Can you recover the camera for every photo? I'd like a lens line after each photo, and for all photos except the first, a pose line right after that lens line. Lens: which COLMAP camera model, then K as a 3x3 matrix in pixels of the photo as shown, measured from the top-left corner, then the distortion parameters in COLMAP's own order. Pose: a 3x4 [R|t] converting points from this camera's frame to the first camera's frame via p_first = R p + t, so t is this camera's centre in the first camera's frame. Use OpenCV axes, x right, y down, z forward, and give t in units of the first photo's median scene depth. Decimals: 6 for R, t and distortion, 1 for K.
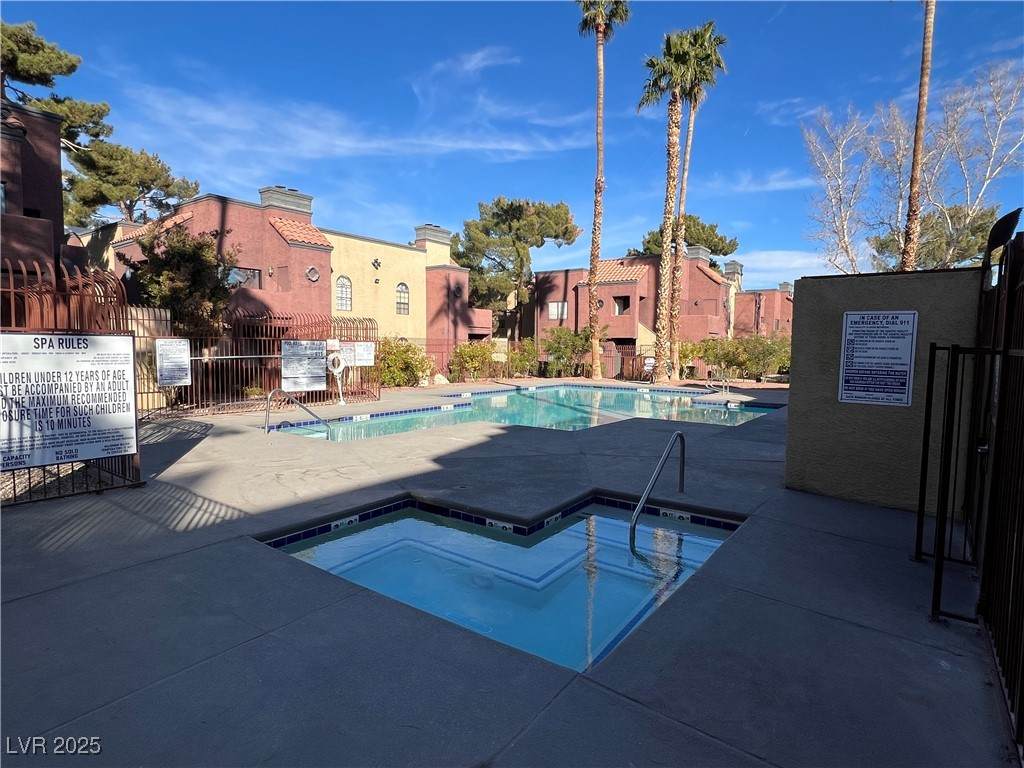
lens RADIAL K [[553.8, 0, 510.0], [0, 553.8, 385.2], [0, 0, 1]] dist [0.004884, 0.000295]
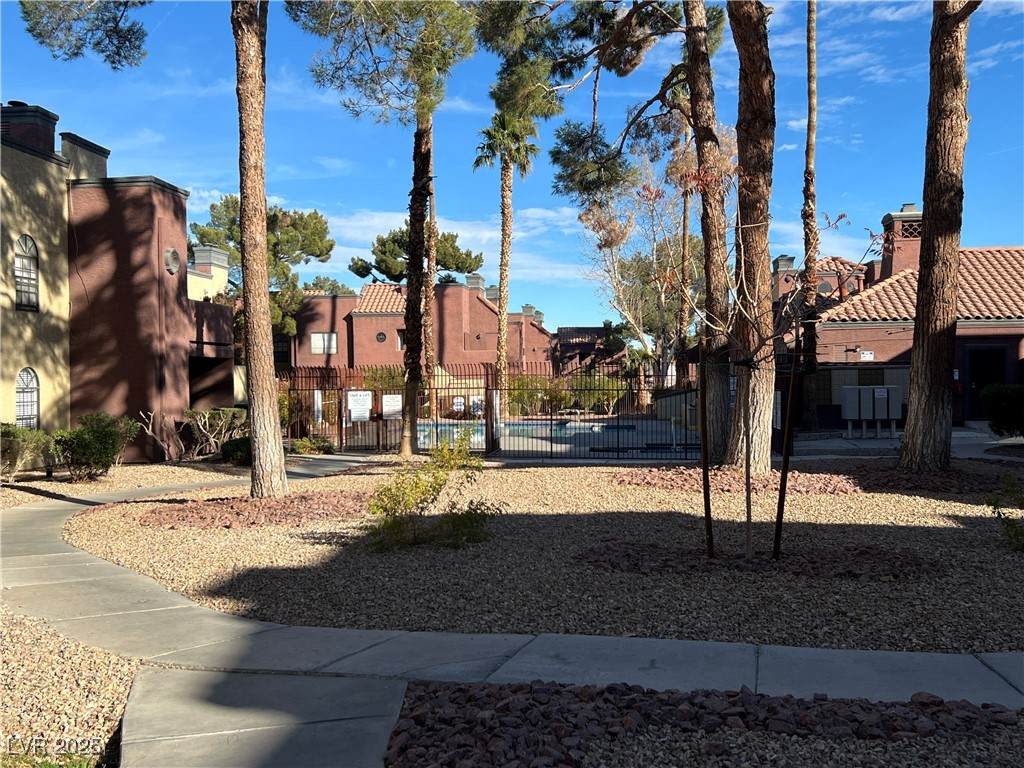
lens RADIAL K [[1072.9, 0, 511.9], [0, 1072.9, 383.4], [0, 0, 1]] dist [-0.005735, 0.000000]
pose [[0.852322, -0.022325, 0.522540, -0.513068], [0.057603, 0.997018, -0.051360, 0.022655], [-0.519835, 0.073875, 0.851066, -0.503073]]
